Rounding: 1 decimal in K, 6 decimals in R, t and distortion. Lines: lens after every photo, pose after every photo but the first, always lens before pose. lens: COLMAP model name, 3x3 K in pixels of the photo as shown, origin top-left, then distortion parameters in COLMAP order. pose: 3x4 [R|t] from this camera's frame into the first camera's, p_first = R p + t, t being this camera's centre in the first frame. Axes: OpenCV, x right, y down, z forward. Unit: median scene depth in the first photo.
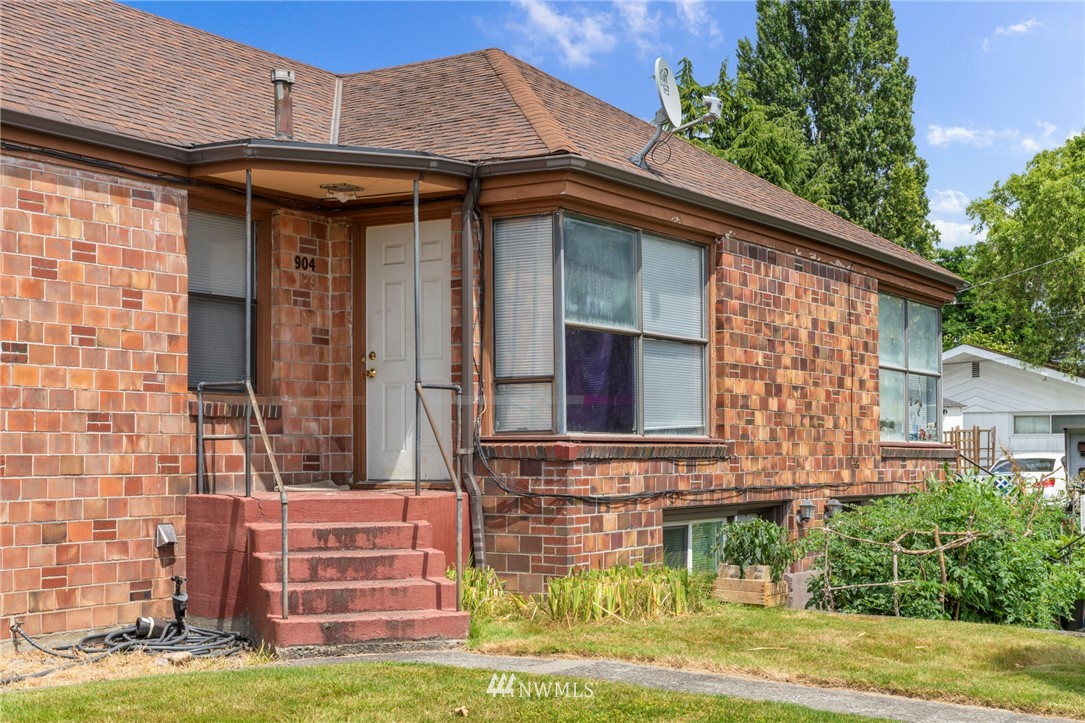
lens RADIAL K [[1576.7, 0, 542.0], [0, 1576.7, 394.7], [0, 0, 1]] dist [-0.010266, 0.035998]
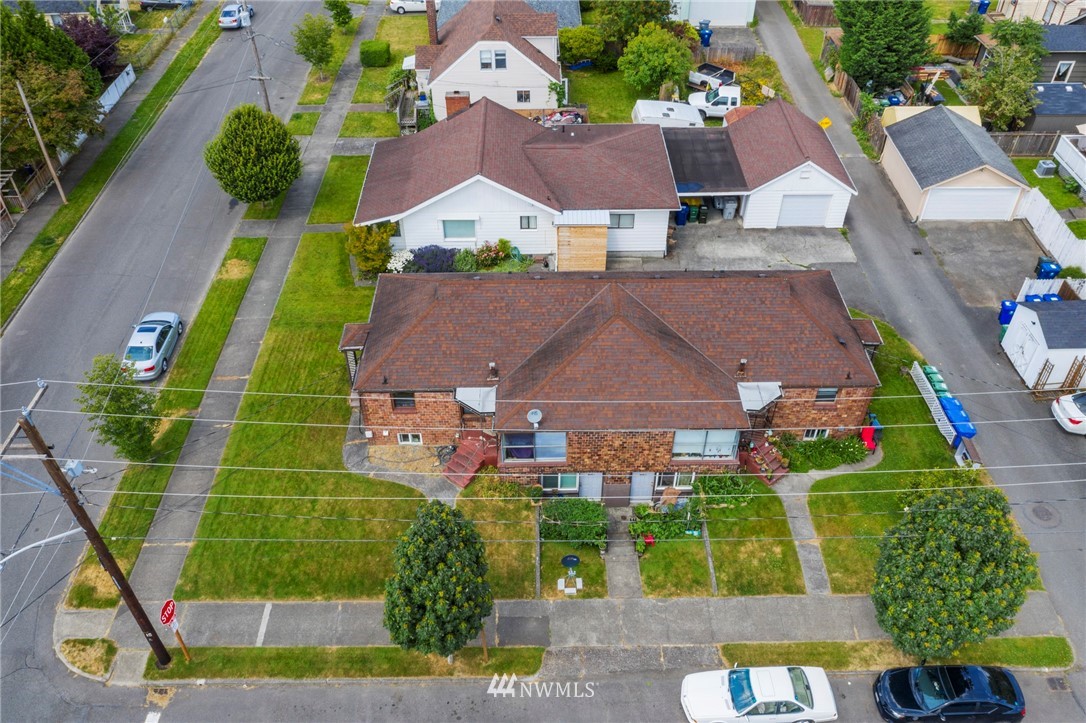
lens RADIAL K [[850.5, 0, 538.7], [0, 850.5, 355.9], [0, 0, 1]] dist [-0.021624, -0.001867]
pose [[0.530864, 0.566898, -0.629928, 1.555195], [0.040461, 0.725514, 0.687017, -2.031749], [0.846490, -0.390200, 0.362212, 0.195470]]
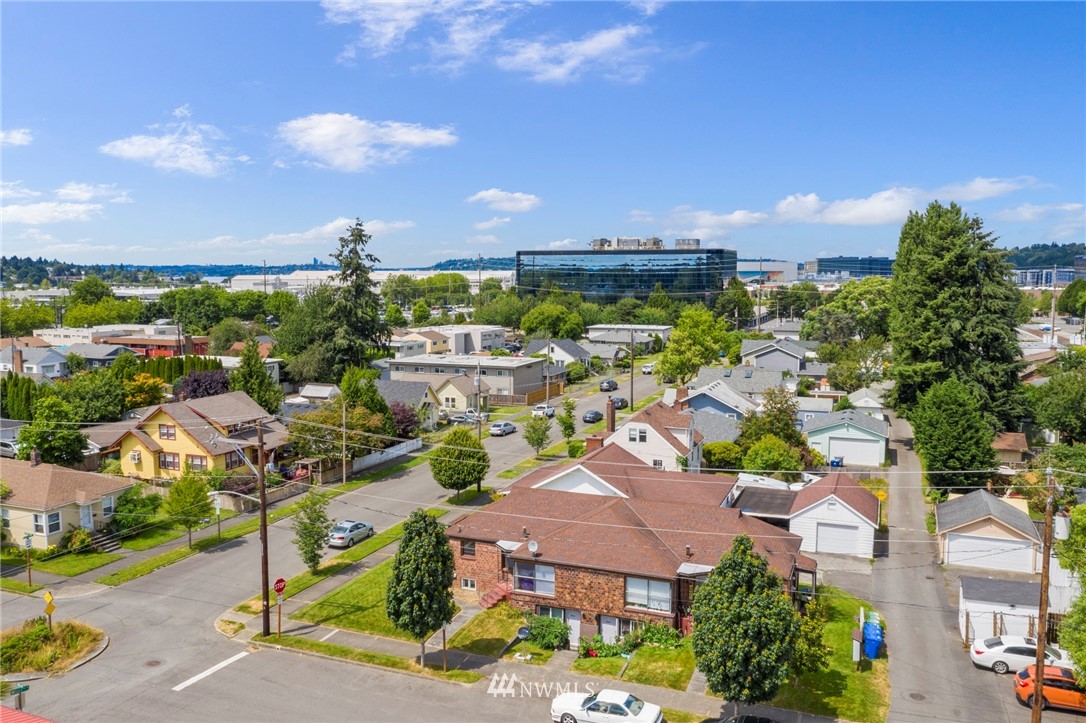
lens RADIAL K [[850.5, 0, 538.7], [0, 850.5, 355.9], [0, 0, 1]] dist [-0.021624, -0.001867]
pose [[0.167087, 0.101232, -0.980731, 3.702342], [0.040931, 0.993145, 0.109487, -1.448100], [0.985092, -0.058436, 0.161798, 0.481868]]
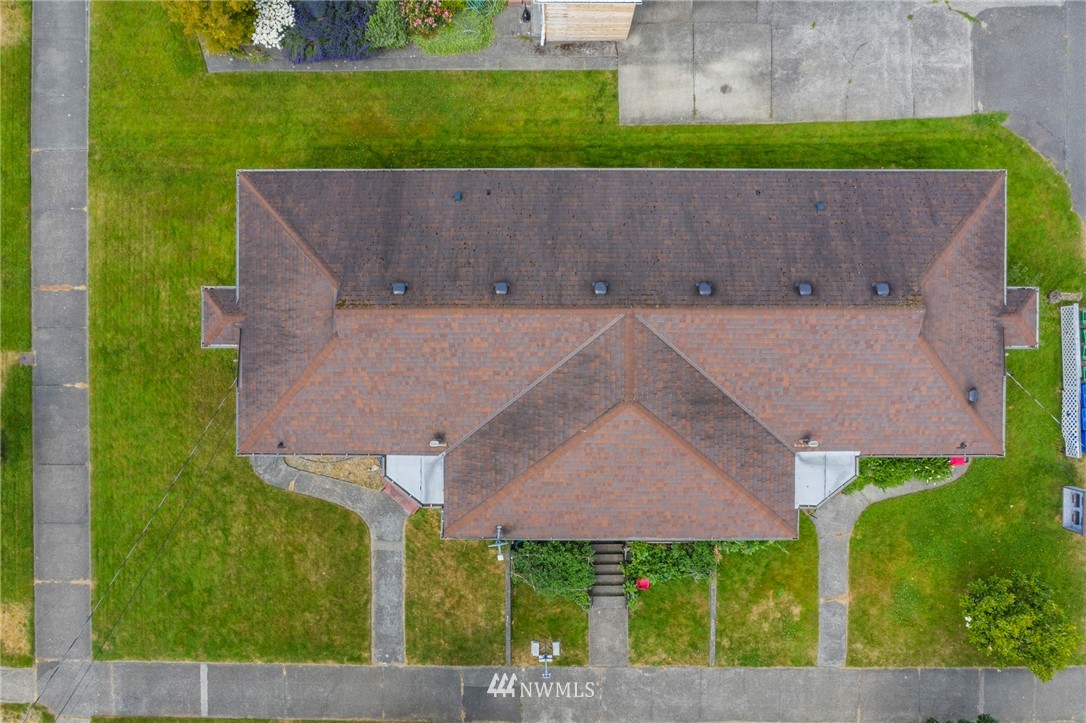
lens RADIAL K [[850.5, 0, 538.7], [0, 850.5, 355.9], [0, 0, 1]] dist [-0.021624, -0.001867]
pose [[0.524780, 0.851159, 0.011549, -0.228756], [0.042834, -0.039954, 0.998283, -1.945793], [0.850159, -0.523385, -0.057426, 1.396644]]
